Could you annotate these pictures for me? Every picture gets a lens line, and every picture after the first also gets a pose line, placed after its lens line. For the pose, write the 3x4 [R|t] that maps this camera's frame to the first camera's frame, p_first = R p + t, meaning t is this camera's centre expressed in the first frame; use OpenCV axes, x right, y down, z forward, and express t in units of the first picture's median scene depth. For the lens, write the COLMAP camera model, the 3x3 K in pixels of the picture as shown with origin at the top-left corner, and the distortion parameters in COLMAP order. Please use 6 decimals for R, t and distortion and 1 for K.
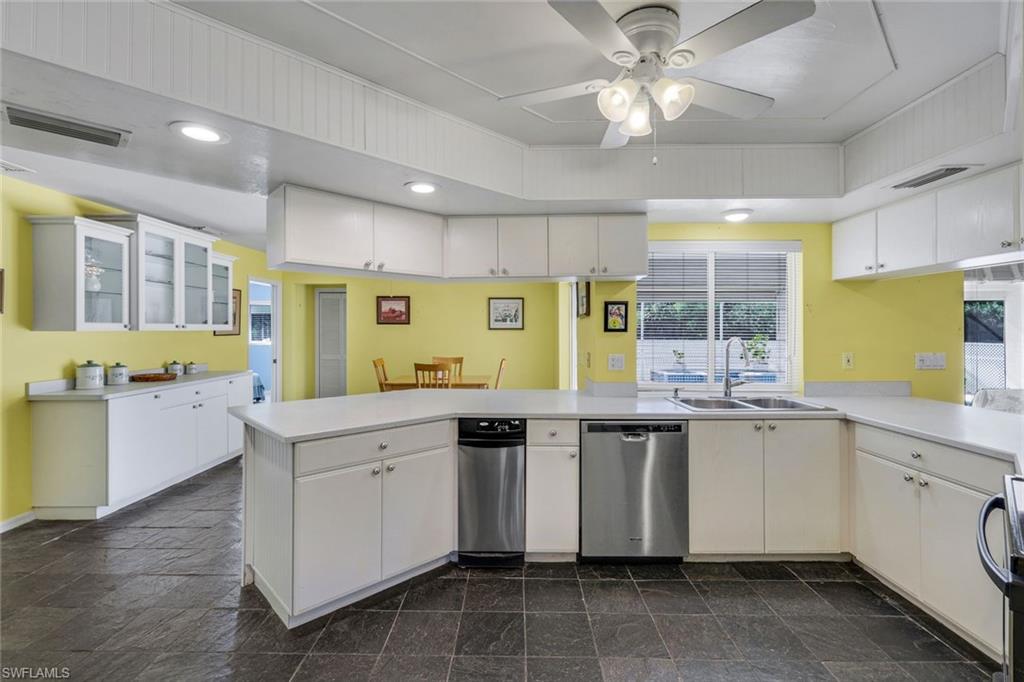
lens RADIAL K [[463.5, 0, 512.7], [0, 463.5, 330.0], [0, 0, 1]] dist [-0.000195, 0.000070]
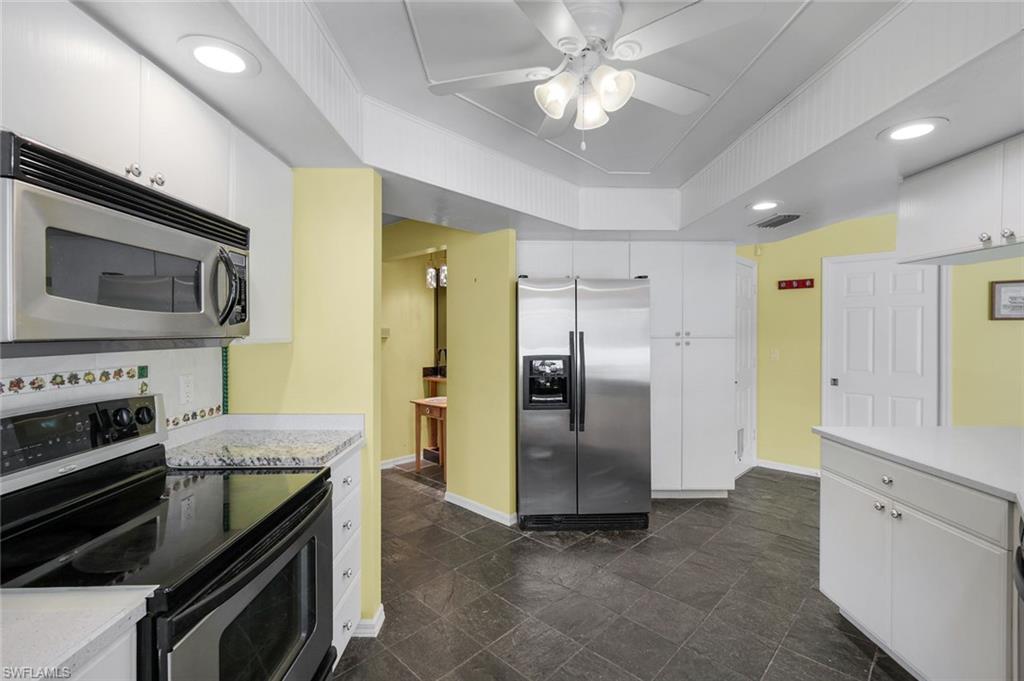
lens RADIAL K [[460.1, 0, 509.6], [0, 460.1, 337.4], [0, 0, 1]] dist [0.000357, 0.000070]
pose [[-0.699804, 0.006721, -0.714303, 0.471411], [0.001142, 0.999965, 0.008289, -0.002656], [0.714334, 0.004985, -0.699787, 0.690607]]
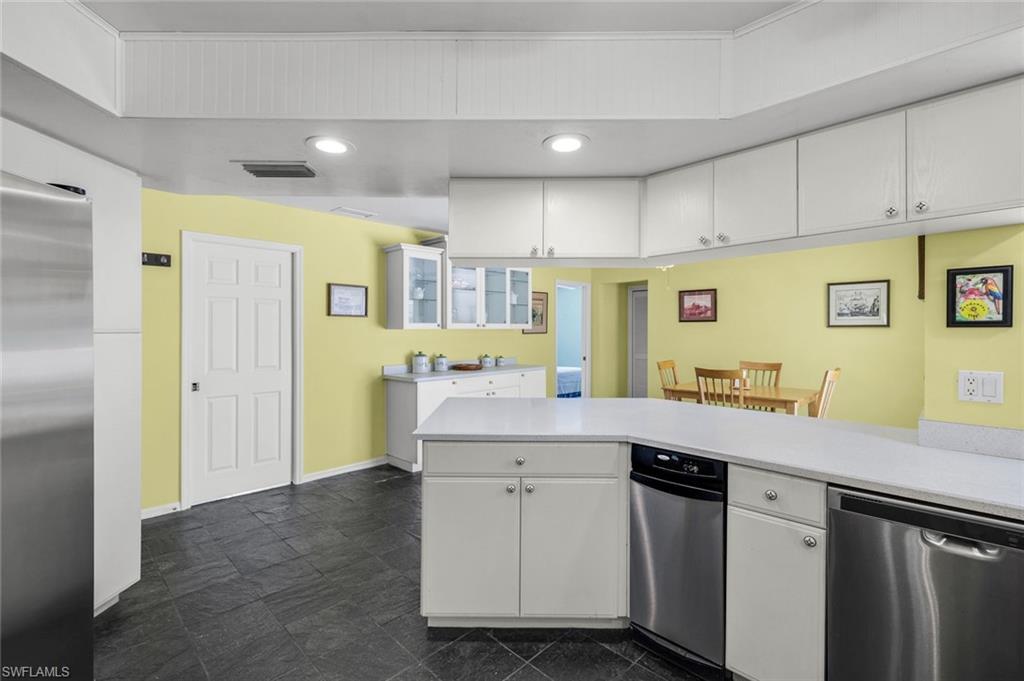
lens RADIAL K [[460.1, 0, 509.6], [0, 460.1, 337.4], [0, 0, 1]] dist [0.000357, 0.000070]
pose [[0.711418, 0.009001, -0.702711, 0.191013], [0.002105, 0.999886, 0.014939, 0.006186], [0.702766, -0.012107, 0.711318, 0.246394]]
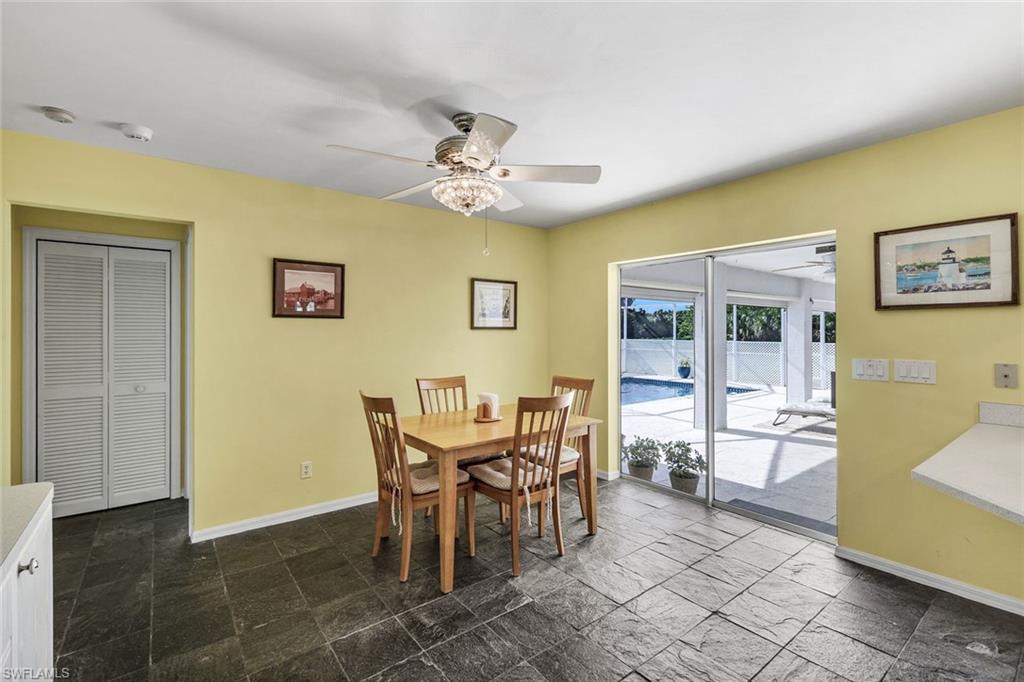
lens RADIAL K [[463.5, 0, 512.7], [0, 463.5, 330.0], [0, 0, 1]] dist [-0.000195, 0.000070]
pose [[0.784780, 0.001296, 0.619773, -0.740166], [-0.000554, 0.999999, -0.001389, 0.002236], [-0.619774, 0.000746, 0.784780, 0.893602]]
